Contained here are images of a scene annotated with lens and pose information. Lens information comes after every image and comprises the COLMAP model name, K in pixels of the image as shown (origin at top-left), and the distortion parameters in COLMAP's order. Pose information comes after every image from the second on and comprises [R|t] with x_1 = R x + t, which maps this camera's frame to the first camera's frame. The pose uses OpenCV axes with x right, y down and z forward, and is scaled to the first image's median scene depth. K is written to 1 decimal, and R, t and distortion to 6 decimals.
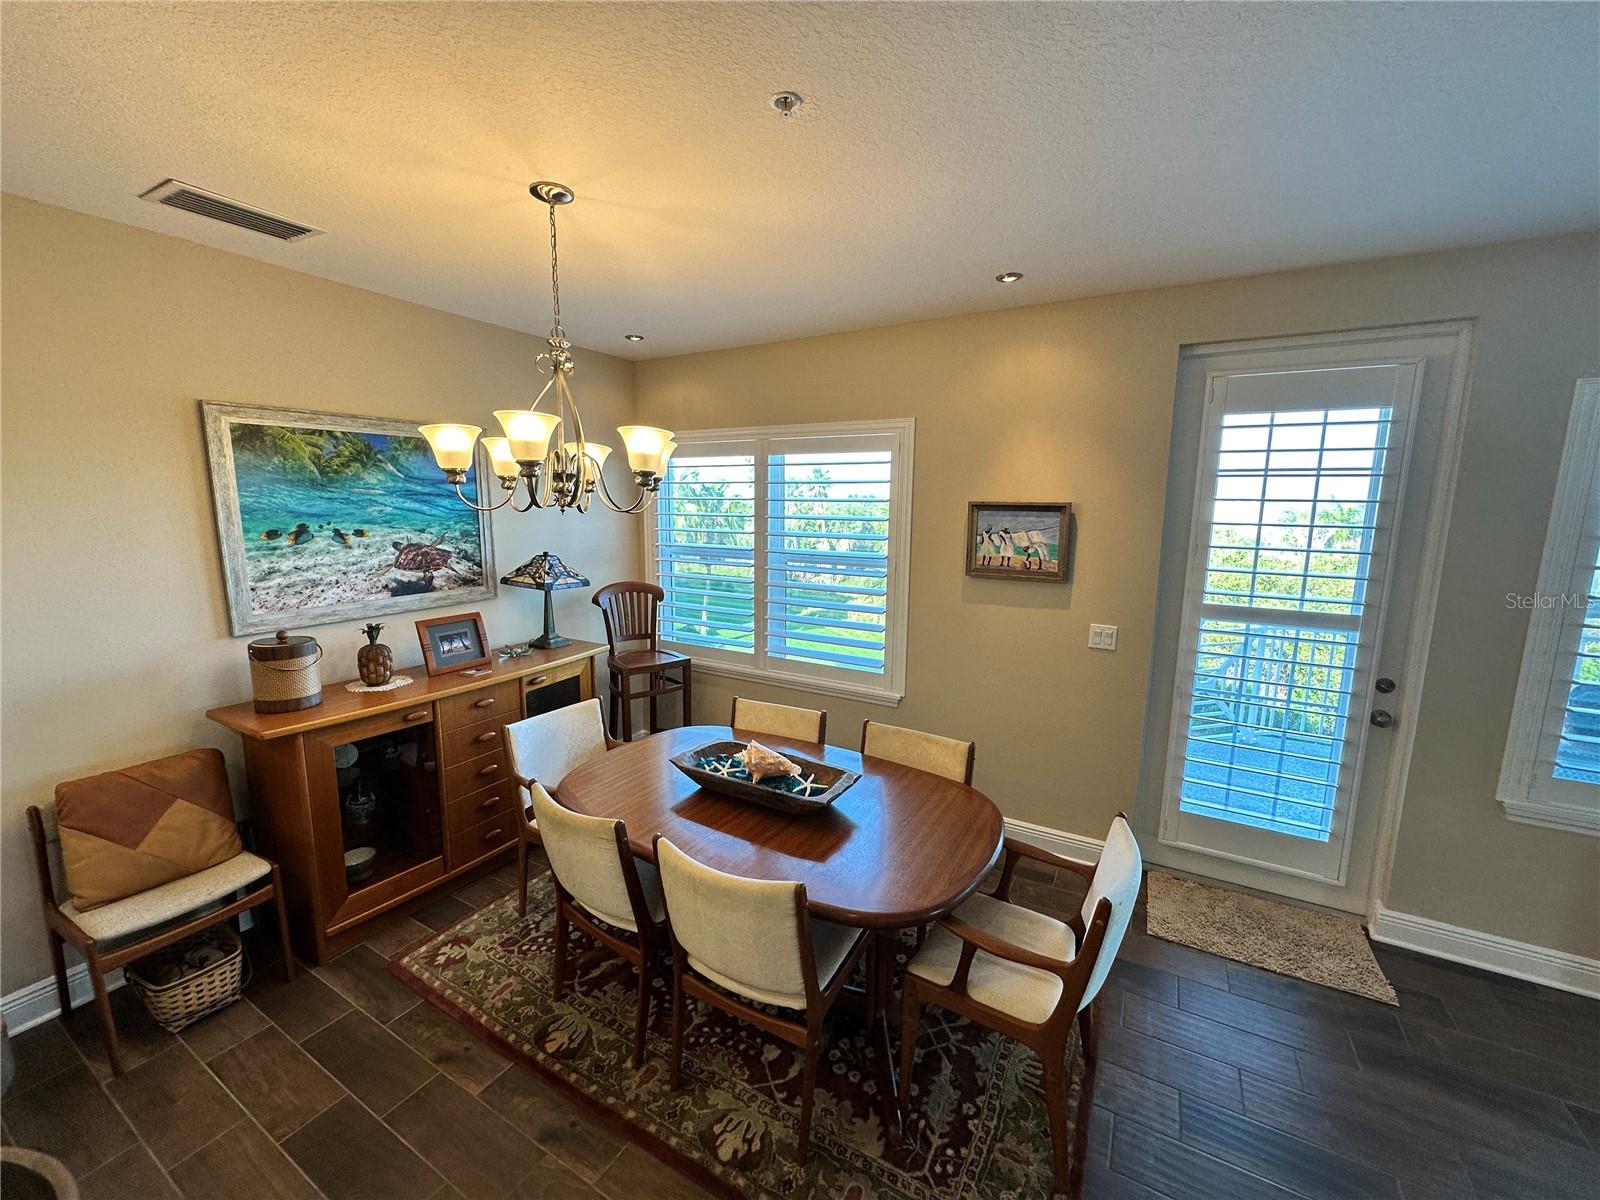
lens RADIAL K [[634.0, 0, 800.0], [0, 634.0, 600.0], [0, 0, 1]] dist [-0.003882, 0.000444]
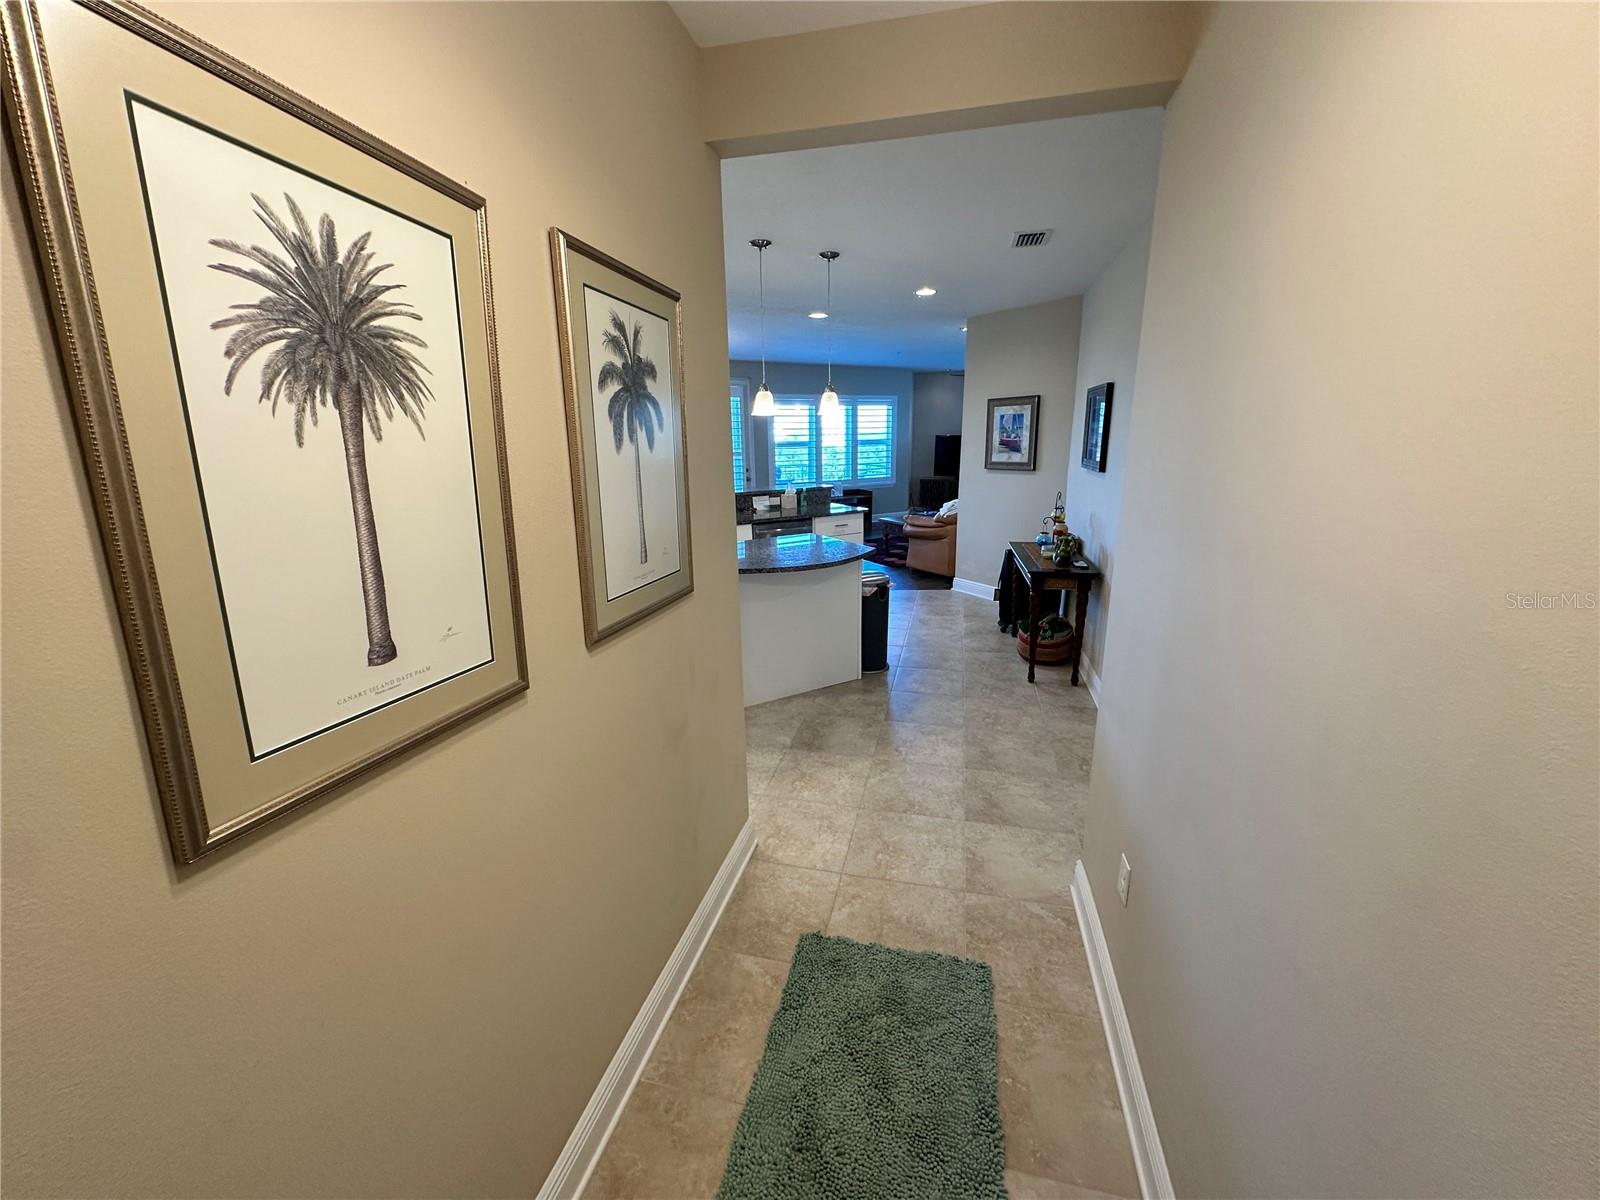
lens RADIAL K [[637.6, 0, 800.0], [0, 637.6, 600.0], [0, 0, 1]] dist [-0.000699, -0.000206]
pose [[0.483283, -0.239051, 0.842195, -2.131134], [0.158615, 0.969986, 0.184304, 0.210898], [-0.860975, 0.044514, 0.506695, -1.088170]]
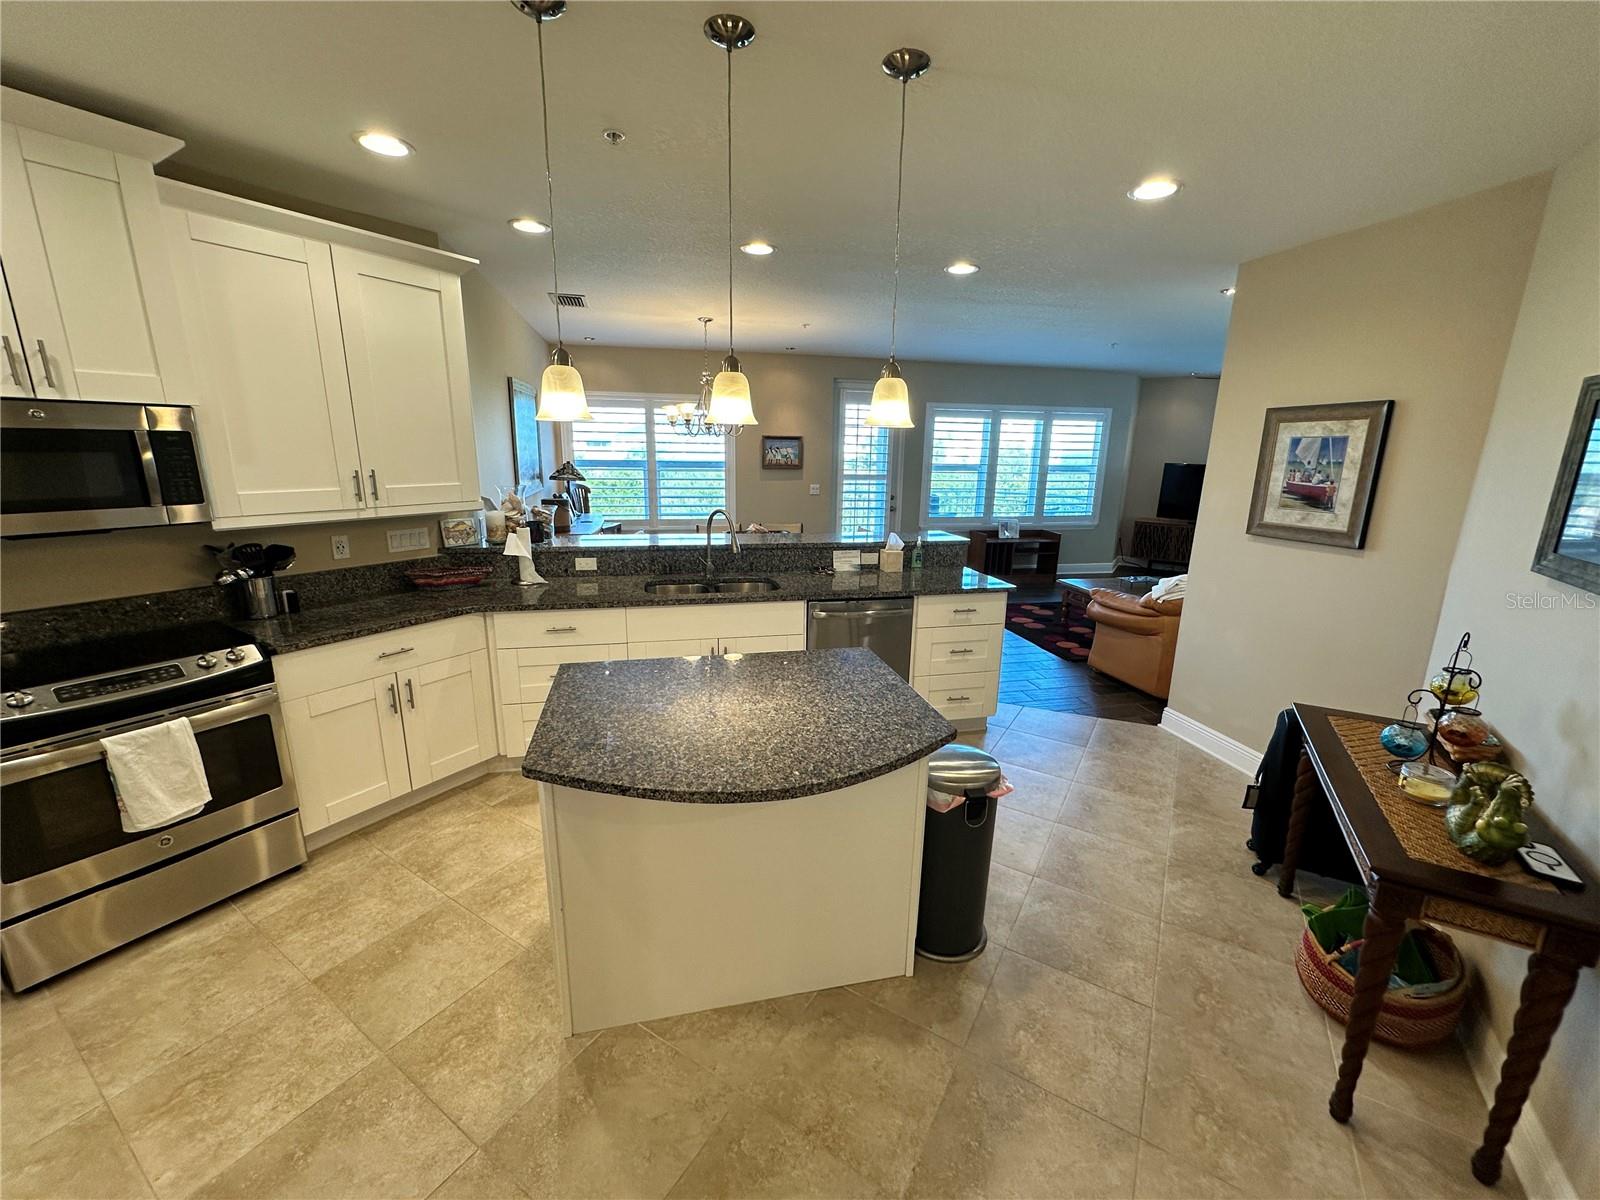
lens RADIAL K [[637.6, 0, 800.0], [0, 637.6, 600.0], [0, 0, 1]] dist [-0.000699, -0.000206]
pose [[0.731550, -0.157215, 0.663414, -1.359455], [0.097972, 0.987192, 0.125909, 0.169253], [-0.674712, -0.027113, 0.737583, -0.880706]]
